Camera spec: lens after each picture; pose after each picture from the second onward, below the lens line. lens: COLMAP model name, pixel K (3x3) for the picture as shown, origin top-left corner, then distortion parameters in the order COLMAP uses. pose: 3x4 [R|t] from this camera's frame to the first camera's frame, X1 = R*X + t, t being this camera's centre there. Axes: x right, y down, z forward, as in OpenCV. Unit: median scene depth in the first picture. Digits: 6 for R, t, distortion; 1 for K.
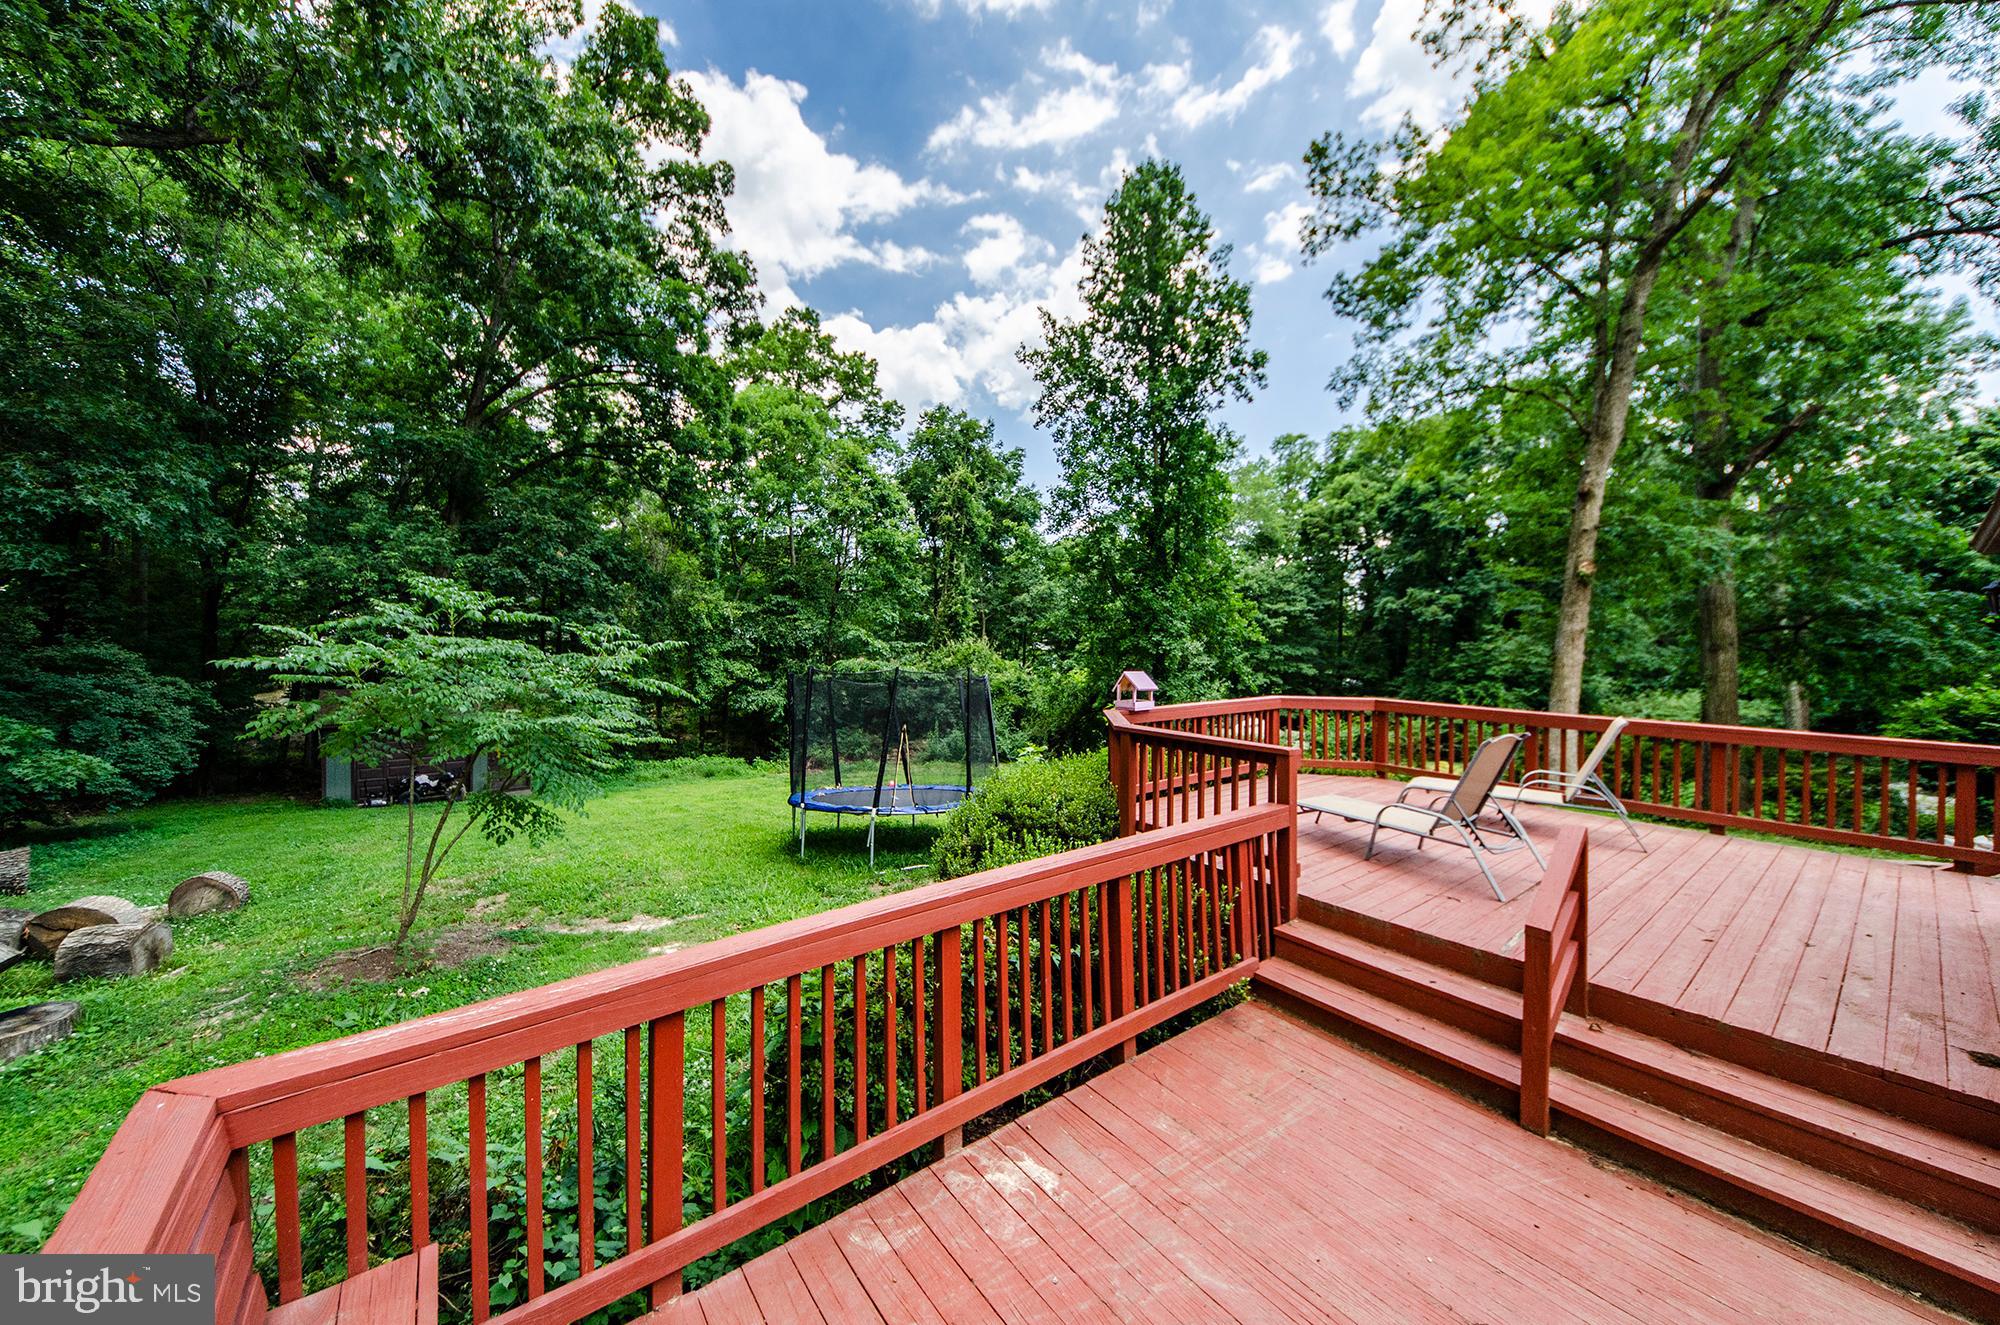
lens RADIAL K [[694.2, 0, 982.1], [0, 694.2, 665.8], [0, 0, 1]] dist [0.019193, -0.000002]
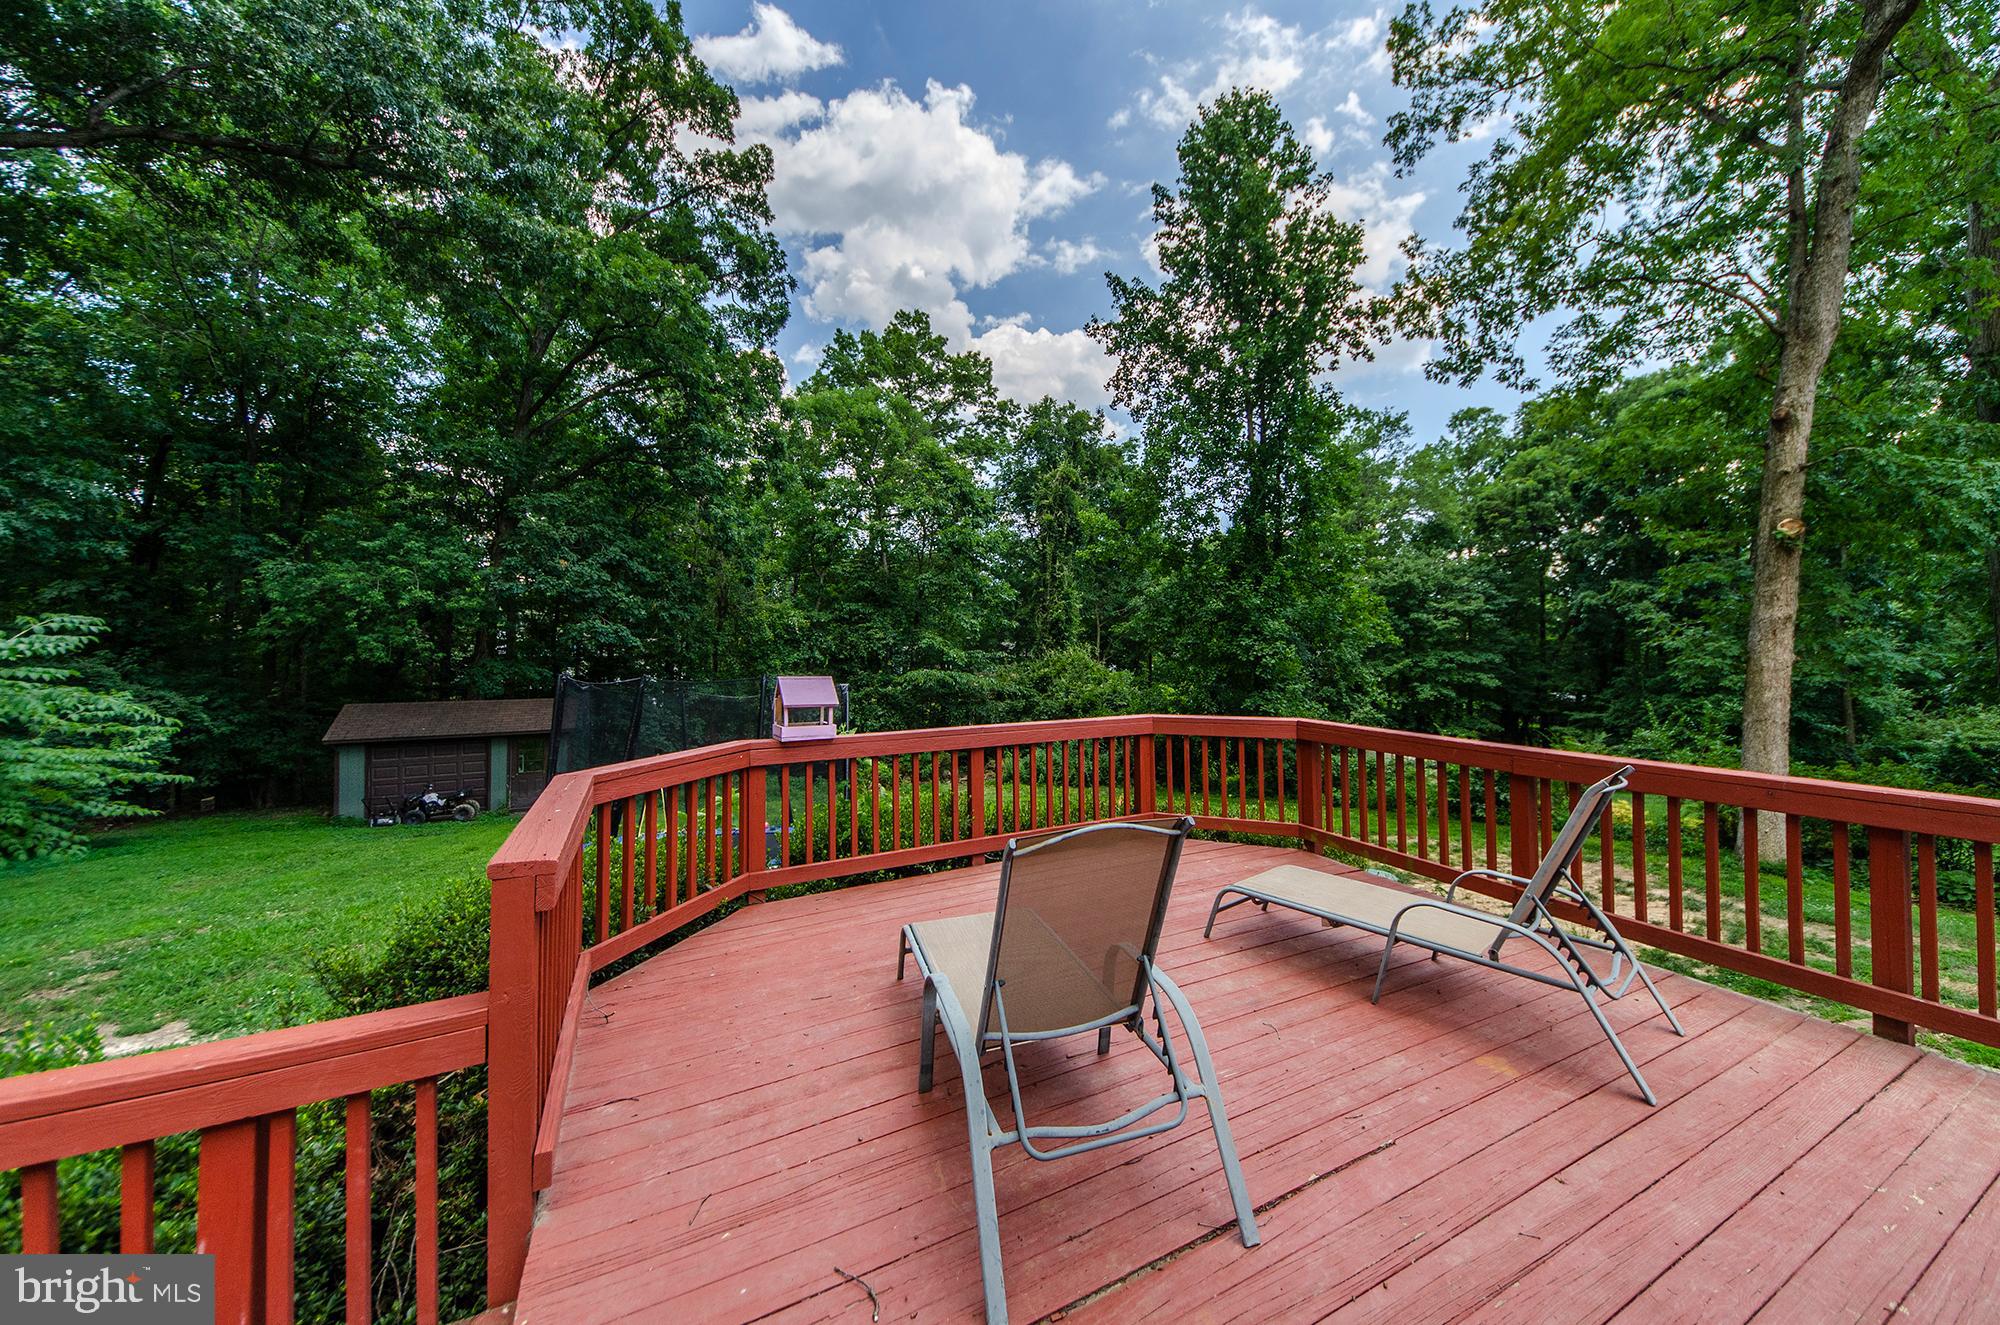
lens RADIAL K [[713.7, 0, 1047.4], [0, 713.7, 644.8], [0, 0, 1]] dist [0.042881, -0.019472]
pose [[0.988103, -0.012103, -0.153314, 0.116155], [0.004885, 0.998865, -0.047371, 0.002646], [0.153714, 0.046059, 0.987041, 0.088892]]
